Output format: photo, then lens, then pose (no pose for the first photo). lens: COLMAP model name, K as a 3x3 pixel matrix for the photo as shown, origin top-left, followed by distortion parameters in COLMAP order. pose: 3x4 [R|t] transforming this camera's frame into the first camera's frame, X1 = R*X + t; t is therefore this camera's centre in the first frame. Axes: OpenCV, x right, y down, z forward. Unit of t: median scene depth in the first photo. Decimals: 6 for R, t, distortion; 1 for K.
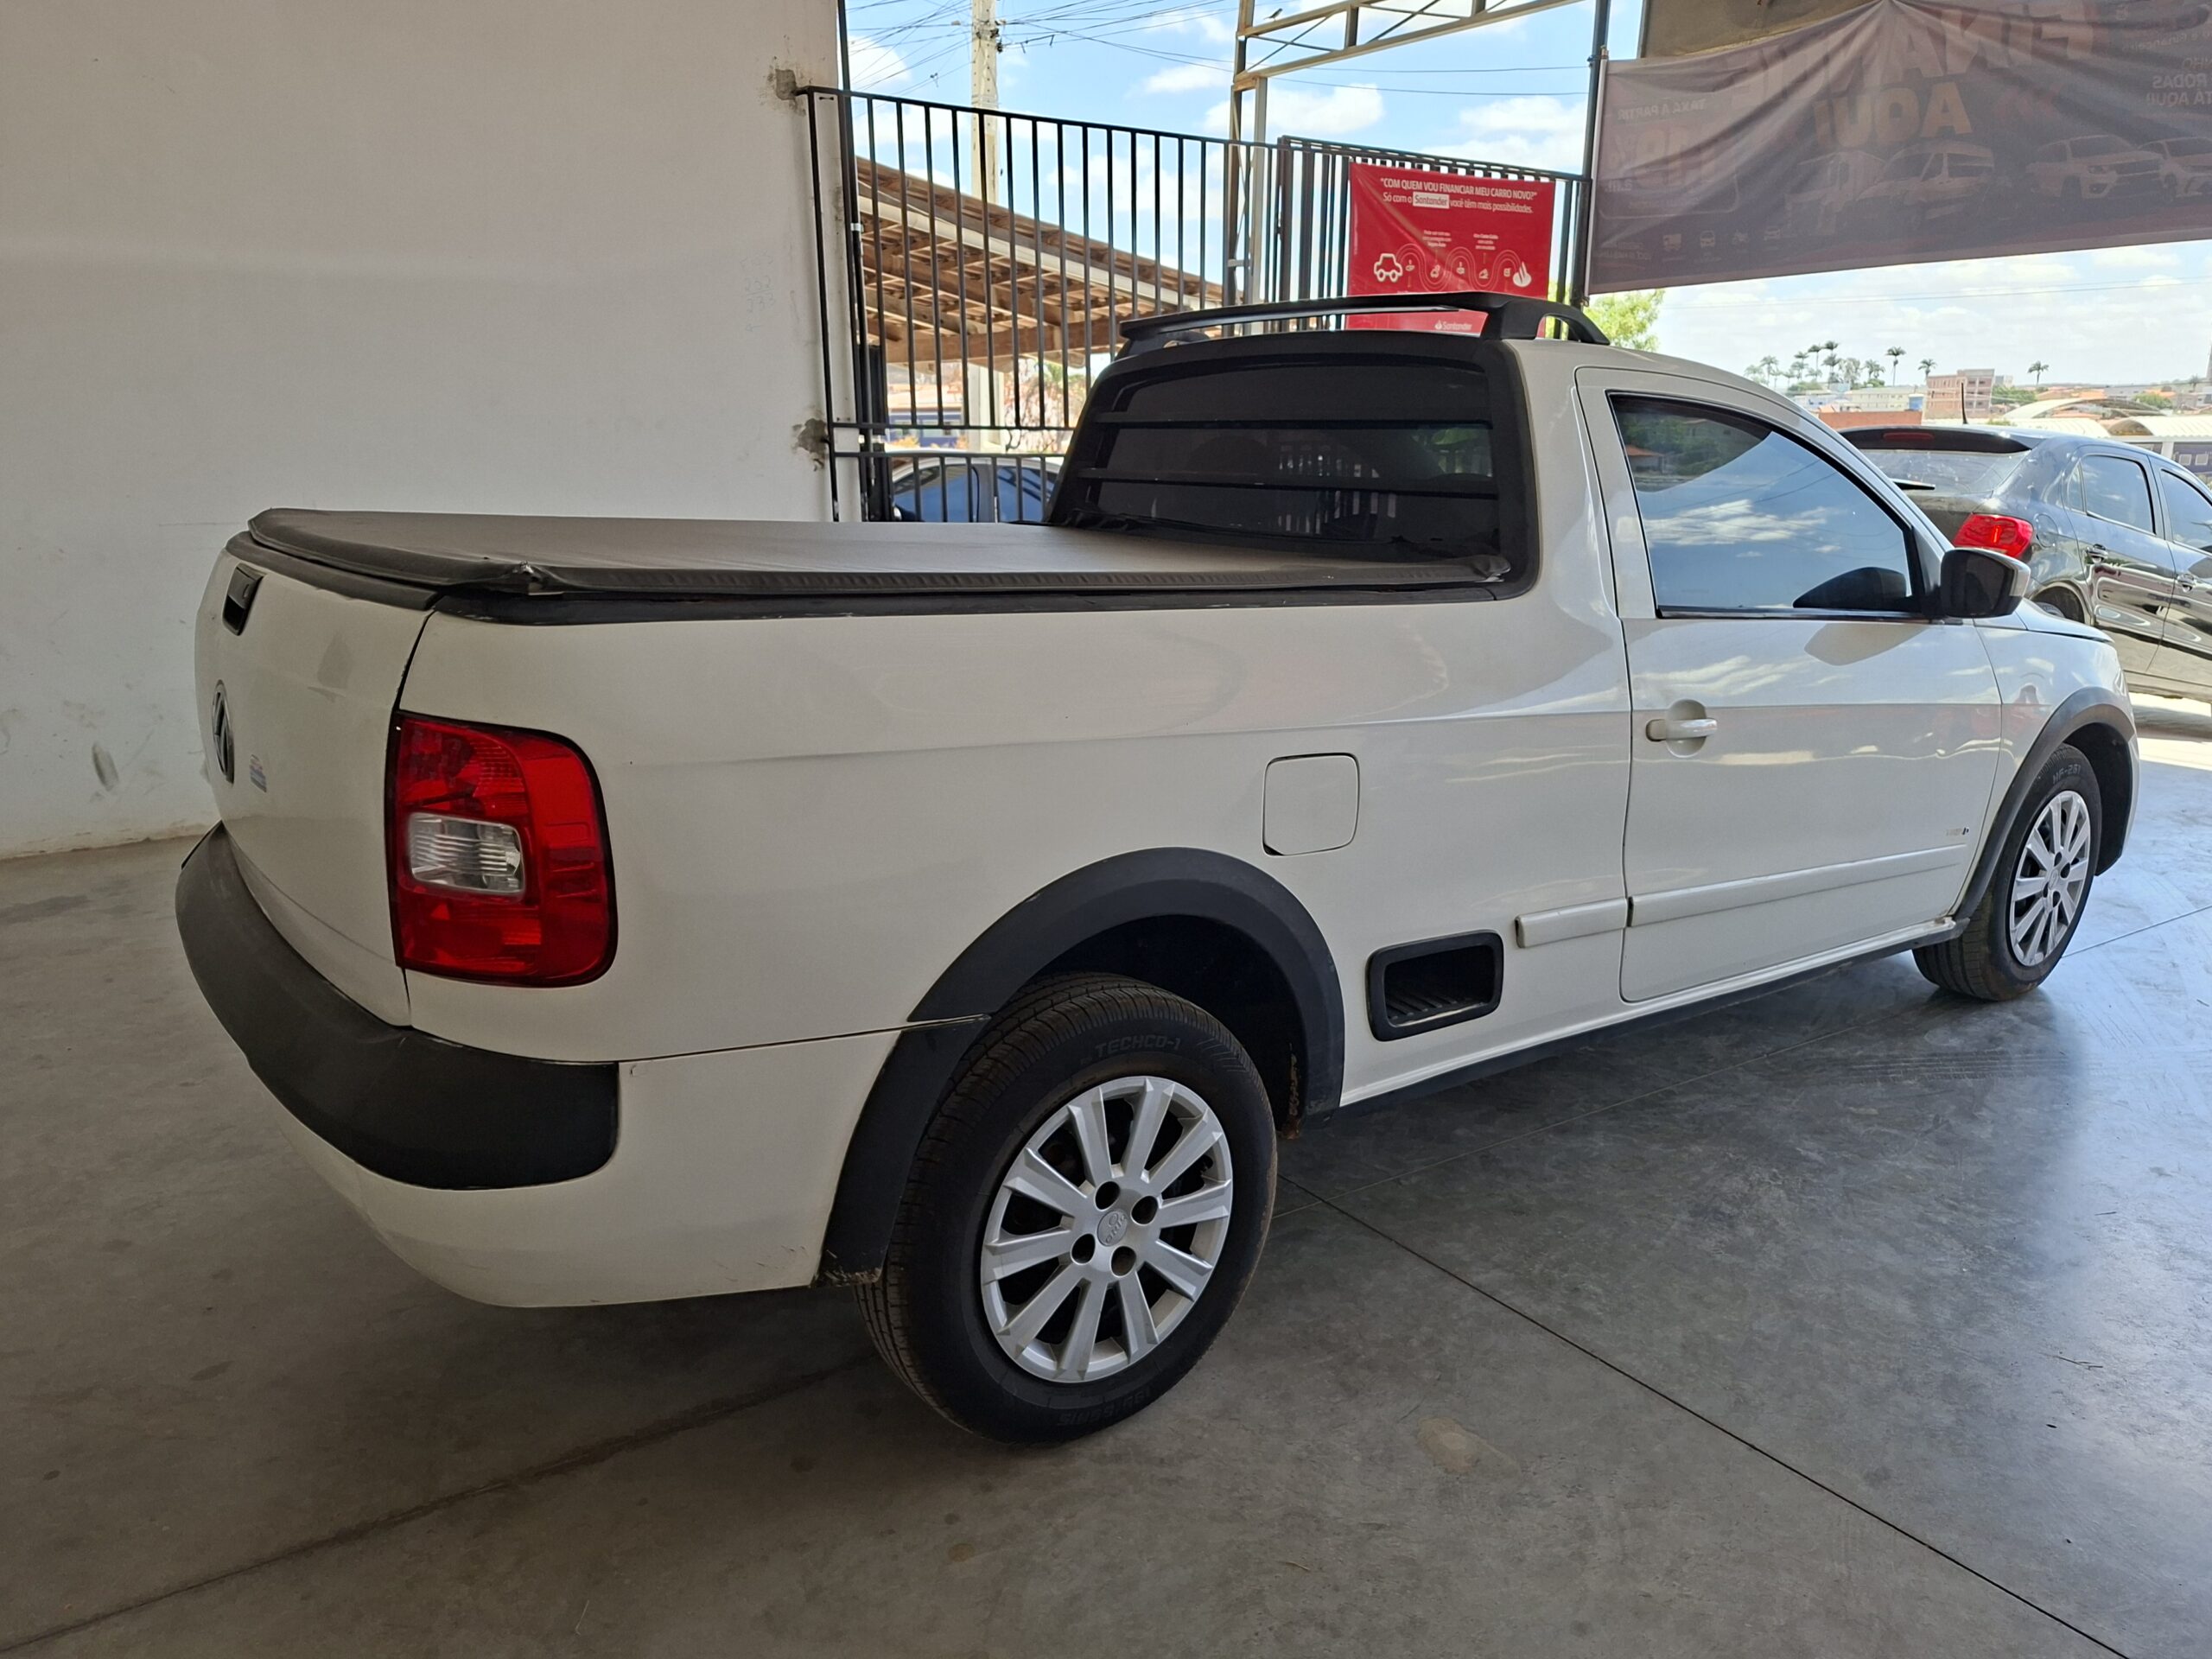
lens RADIAL K [[1557.3, 0, 1104.0], [0, 1557.3, 845.0], [0, 0, 1]] dist [0.086274, -0.101248]
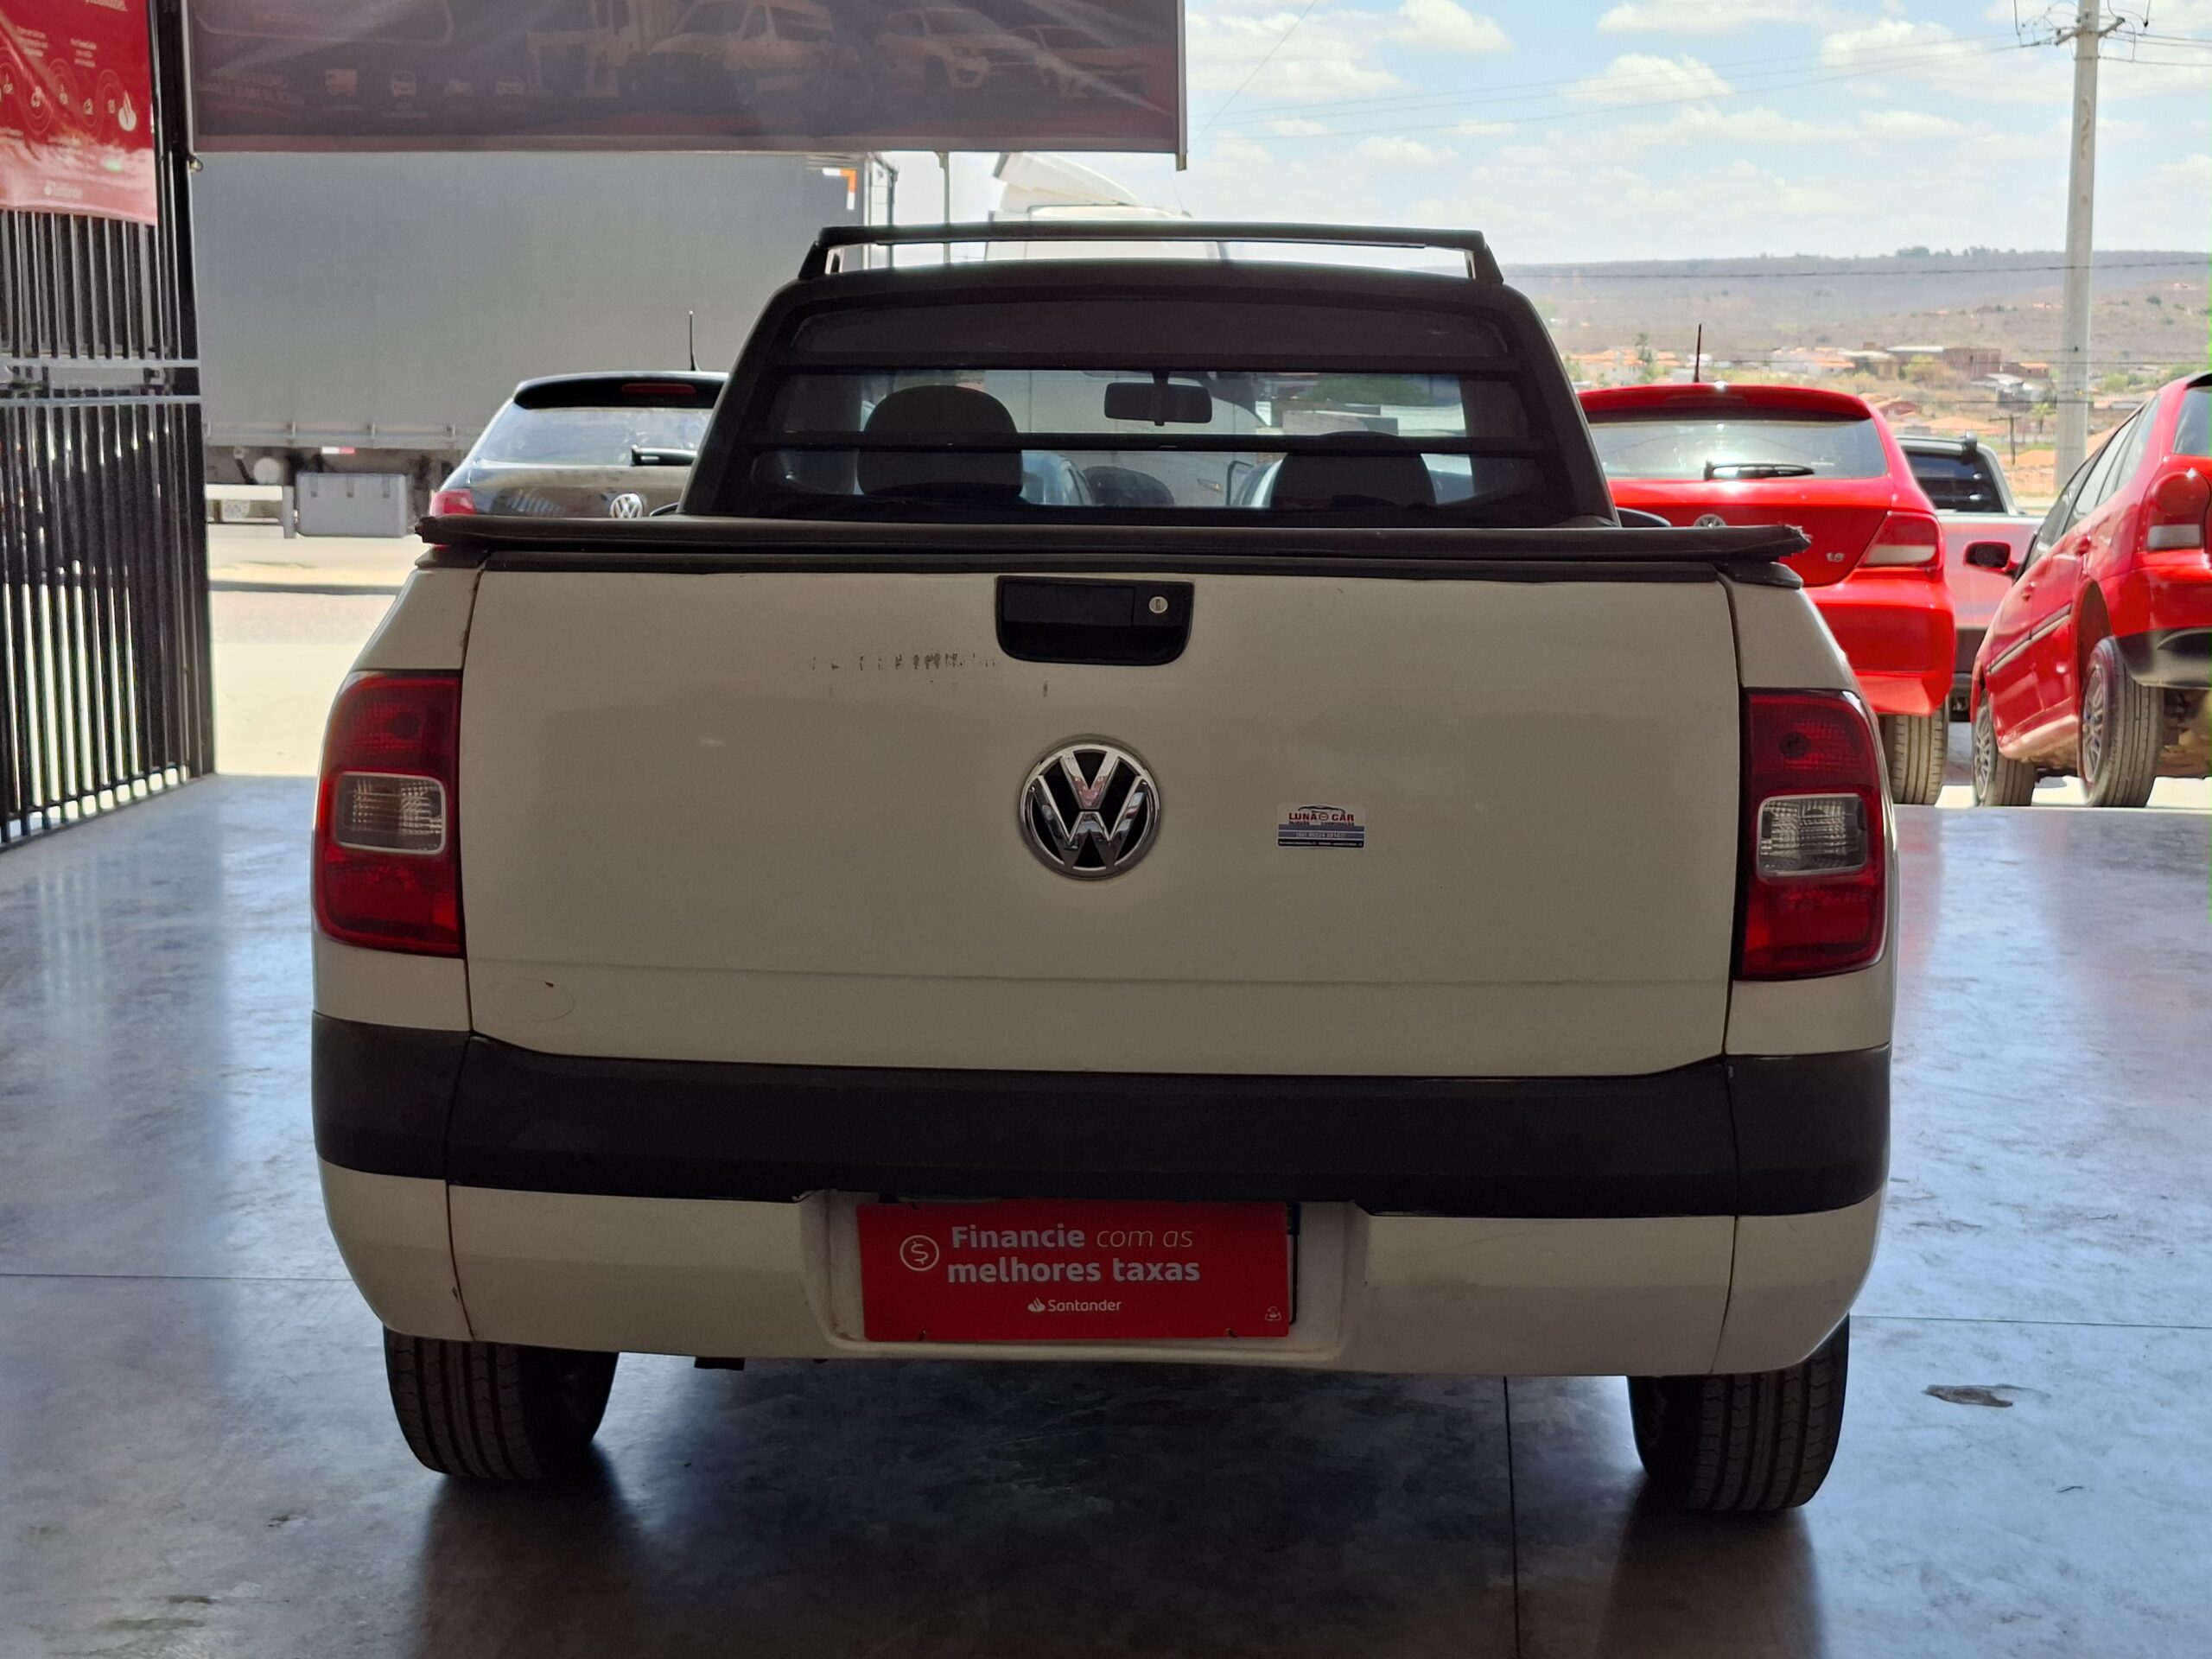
lens RADIAL K [[3087.8, 0, 1089.4], [0, 3087.8, 840.9], [0, 0, 1]] dist [0.208699, -0.522214]
pose [[0.631333, -0.112208, 0.767352, -0.540770], [0.194243, 0.980817, -0.016390, -0.011047], [-0.750792, 0.159400, 0.641017, 0.037845]]
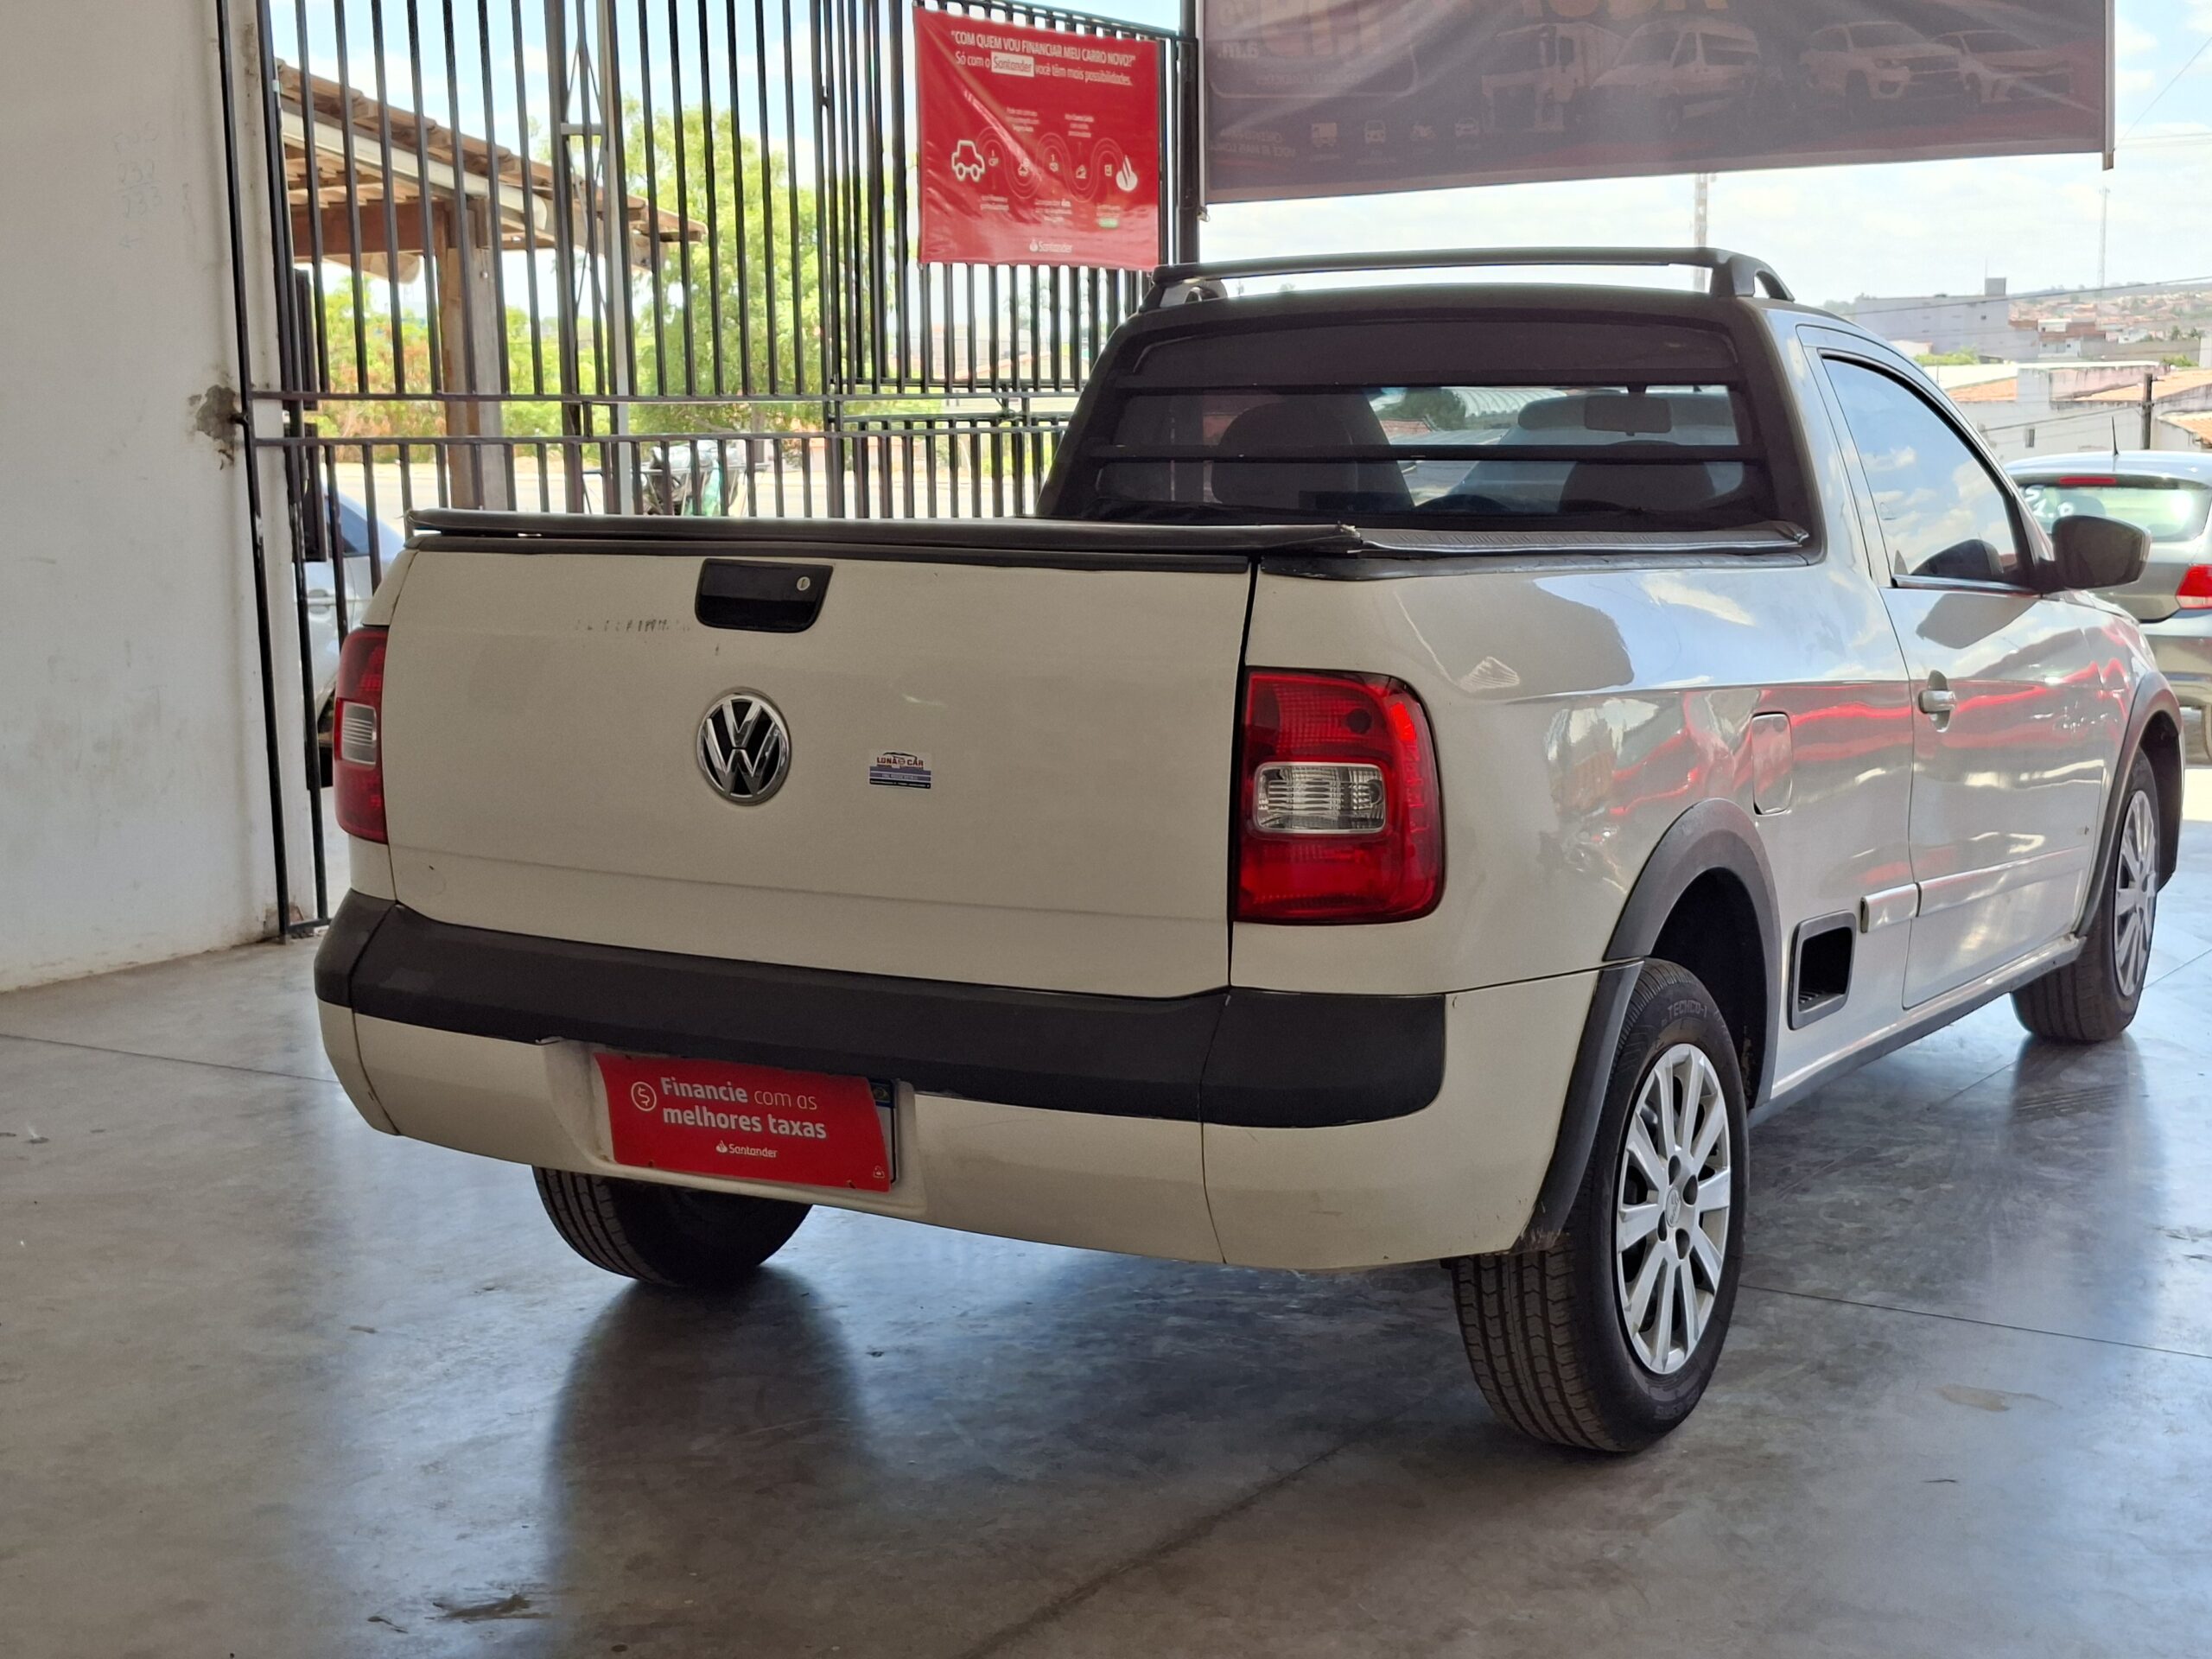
lens RADIAL K [[3087.8, 0, 1089.4], [0, 3087.8, 840.9], [0, 0, 1]] dist [0.208699, -0.522214]
pose [[0.919777, -0.064826, 0.387050, -0.349995], [0.110095, 0.989280, -0.095935, 0.055860], [-0.376682, 0.130851, 0.917054, -0.214429]]
